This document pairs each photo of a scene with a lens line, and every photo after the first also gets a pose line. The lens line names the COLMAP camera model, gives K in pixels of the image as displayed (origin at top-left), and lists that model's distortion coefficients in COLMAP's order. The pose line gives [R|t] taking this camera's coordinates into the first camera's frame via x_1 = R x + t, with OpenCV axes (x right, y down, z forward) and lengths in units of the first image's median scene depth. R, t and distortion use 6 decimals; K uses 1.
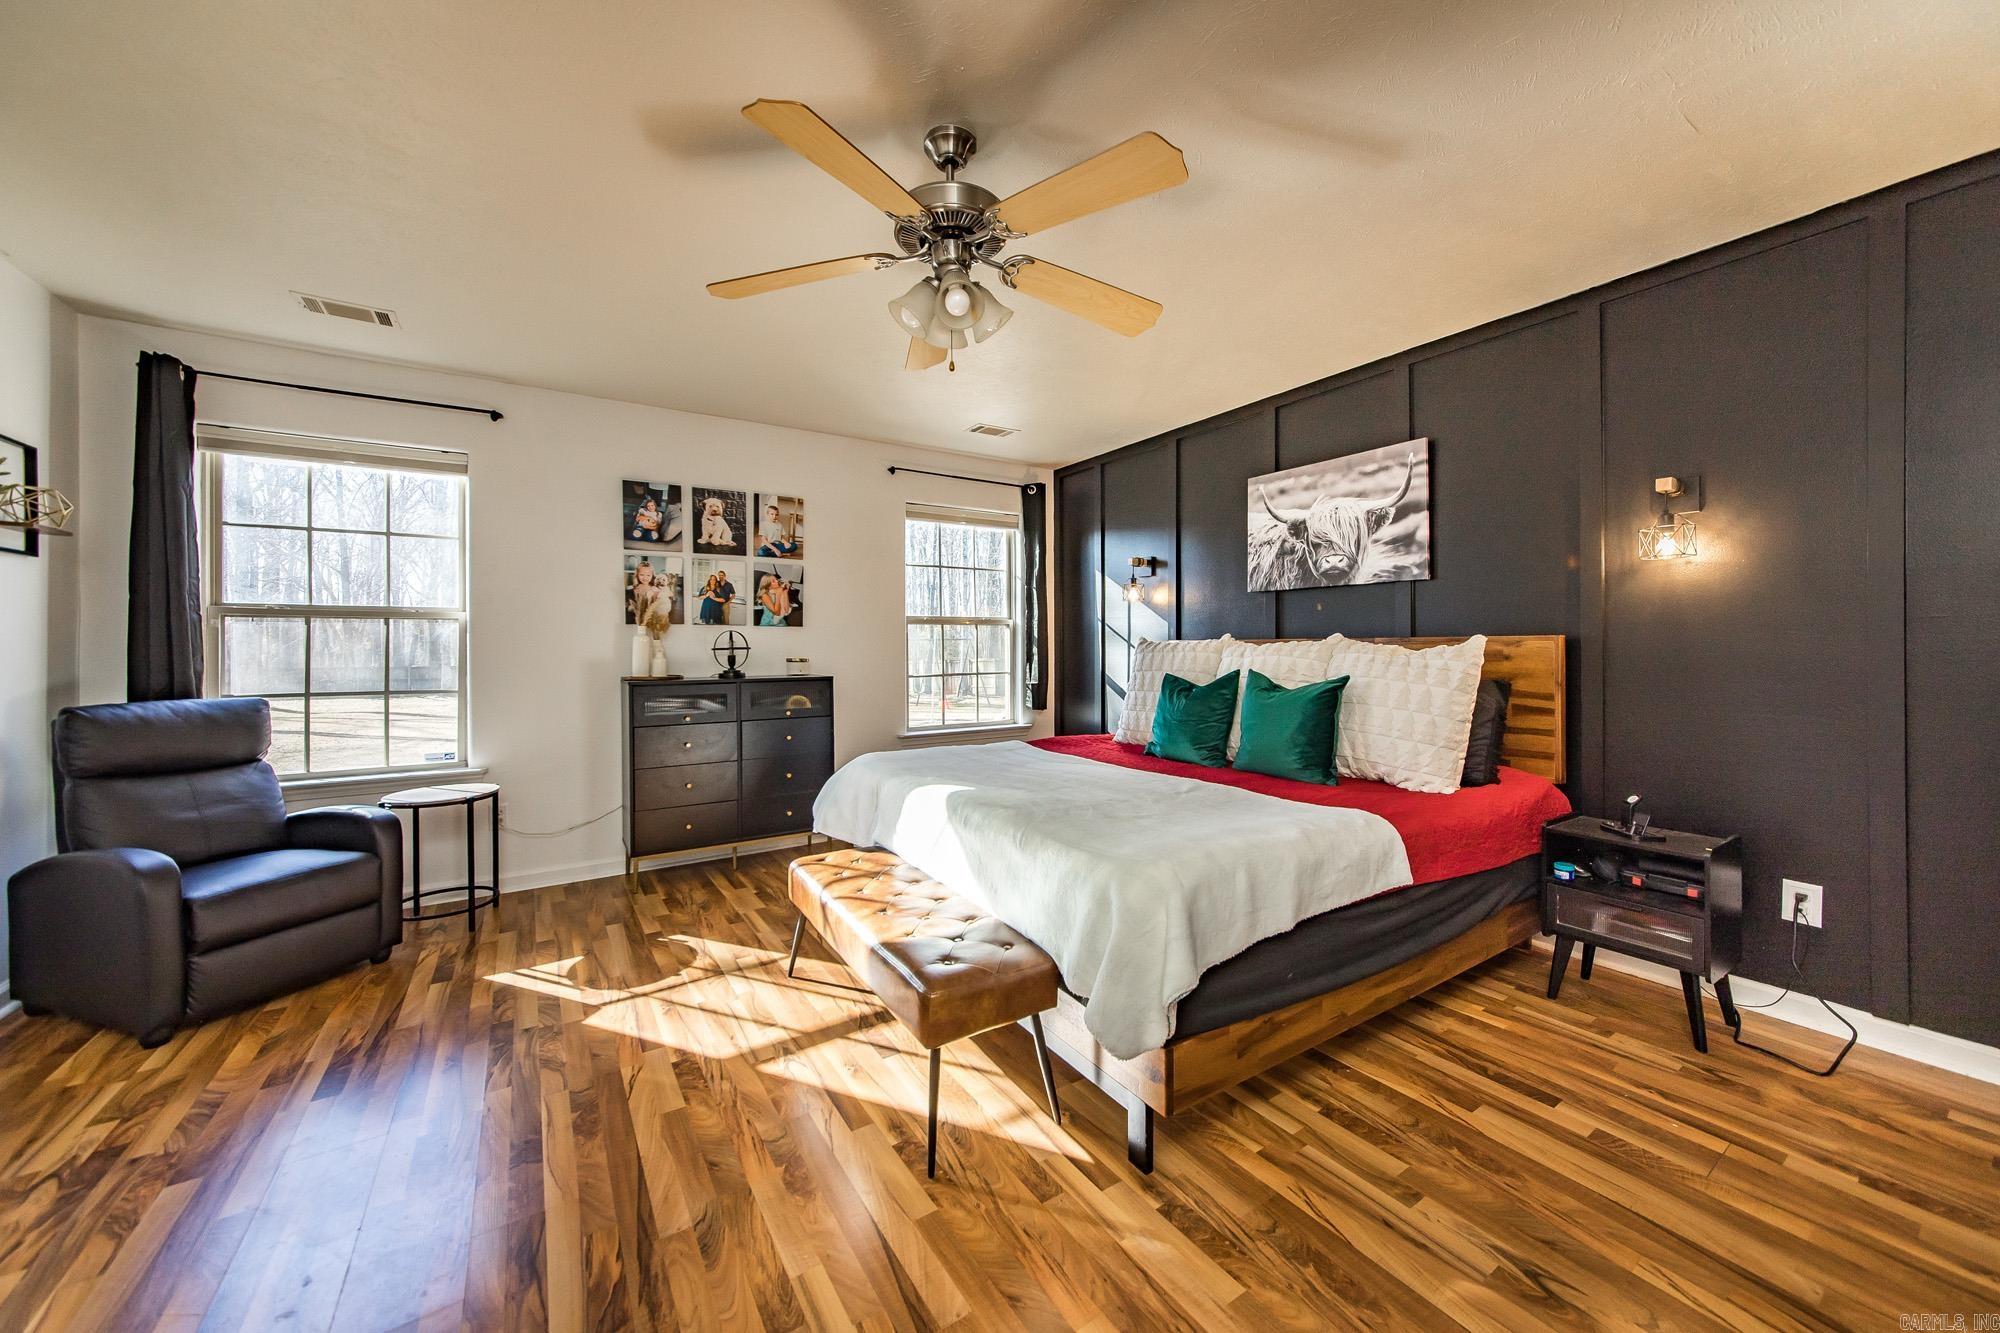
lens RADIAL K [[733.8, 0, 1007.8], [0, 733.8, 660.1], [0, 0, 1]] dist [-0.001098, 0.000097]
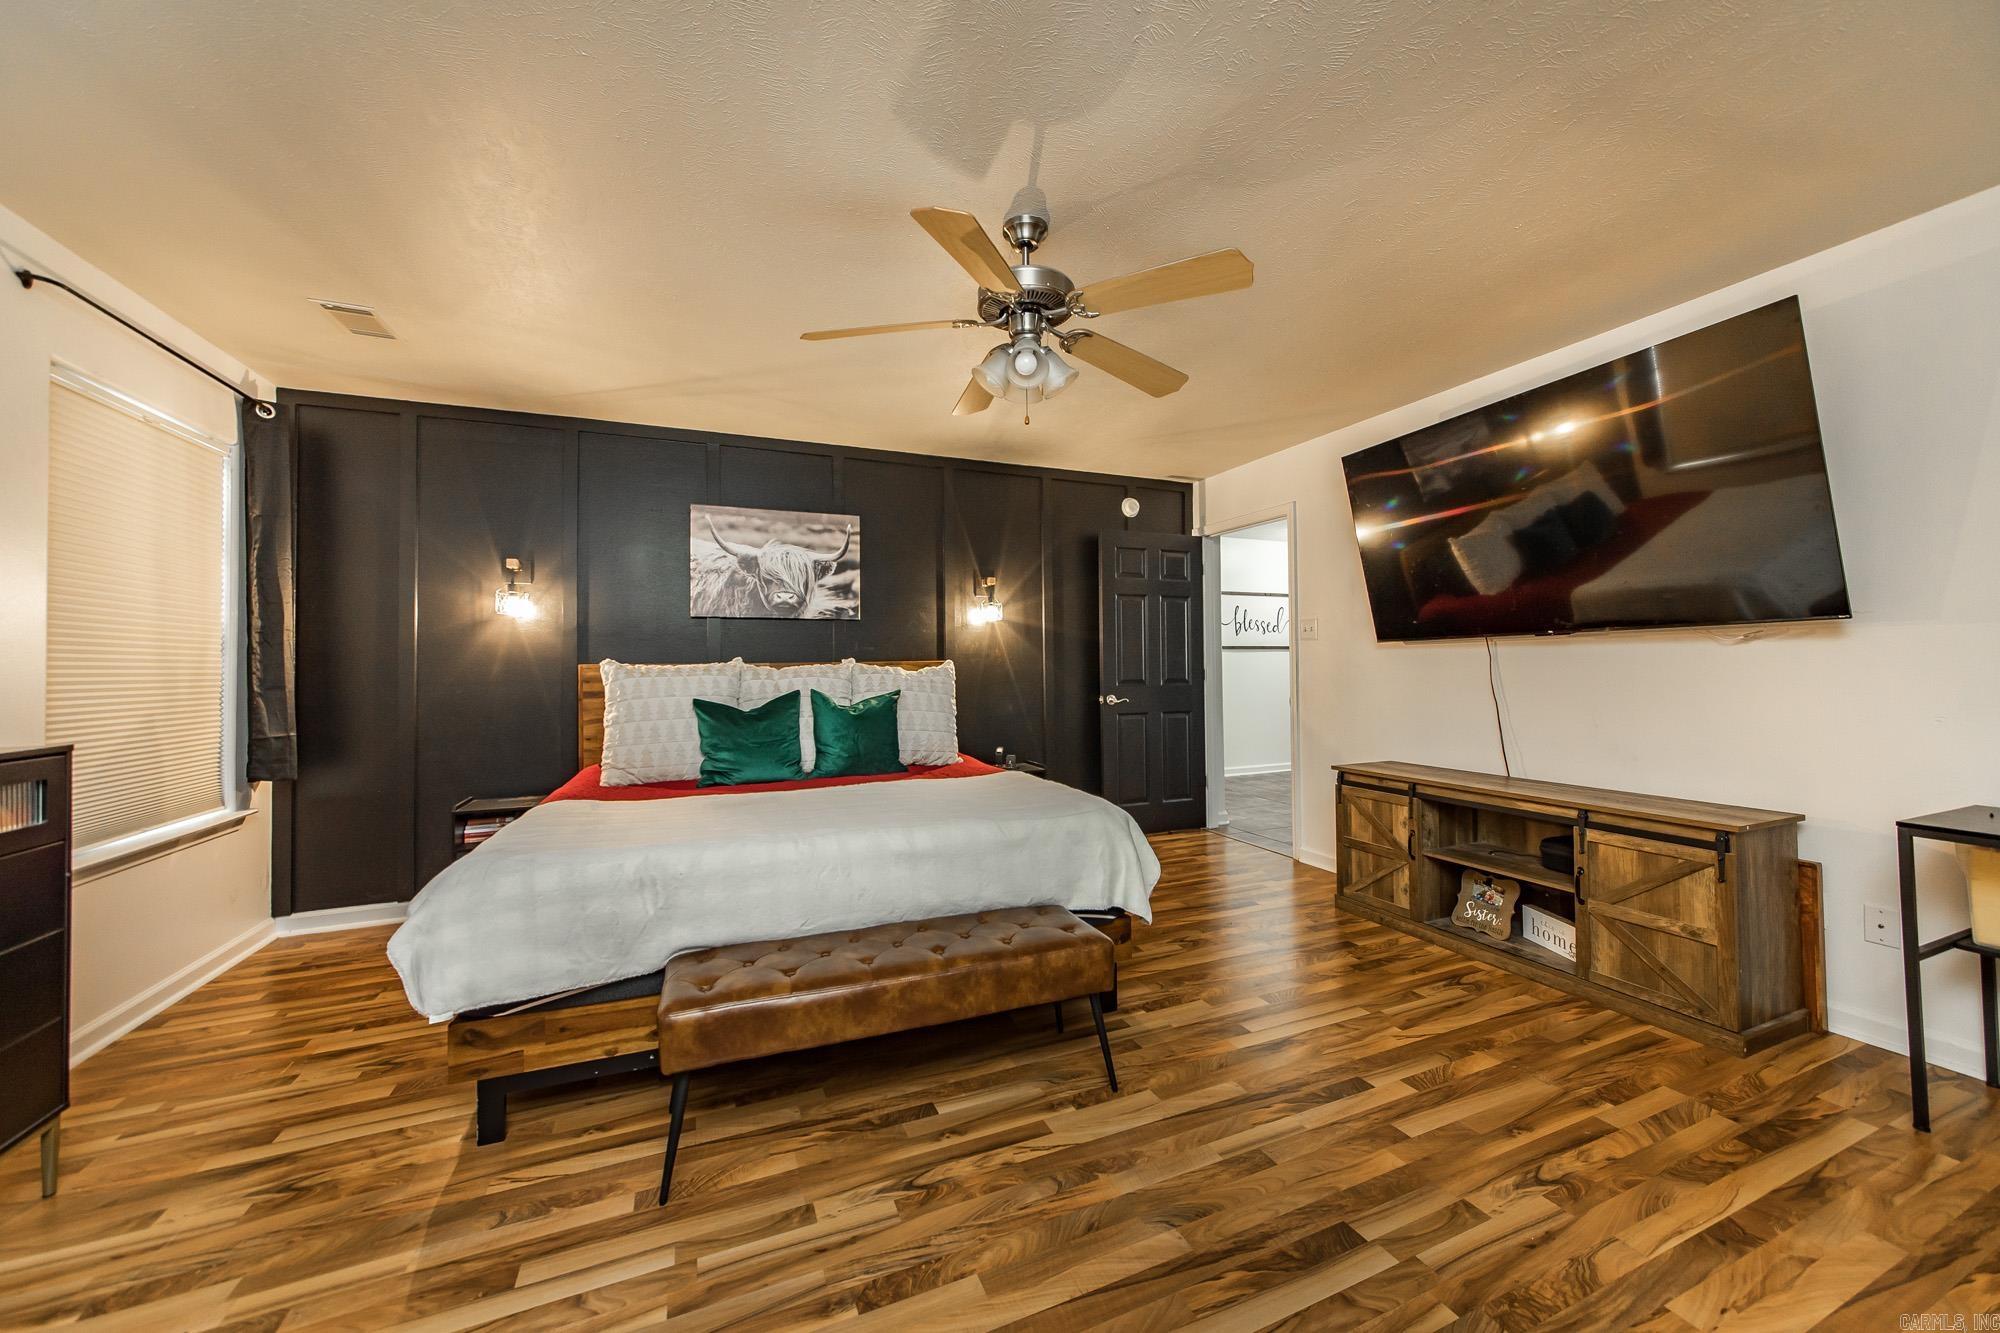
lens RADIAL K [[733.8, 0, 1007.8], [0, 733.8, 660.1], [0, 0, 1]] dist [-0.001098, 0.000097]
pose [[0.164233, 0.013480, 0.986329, -0.698294], [0.030191, 0.999370, -0.018685, -0.001406], [-0.985959, 0.032847, 0.163723, 0.488612]]
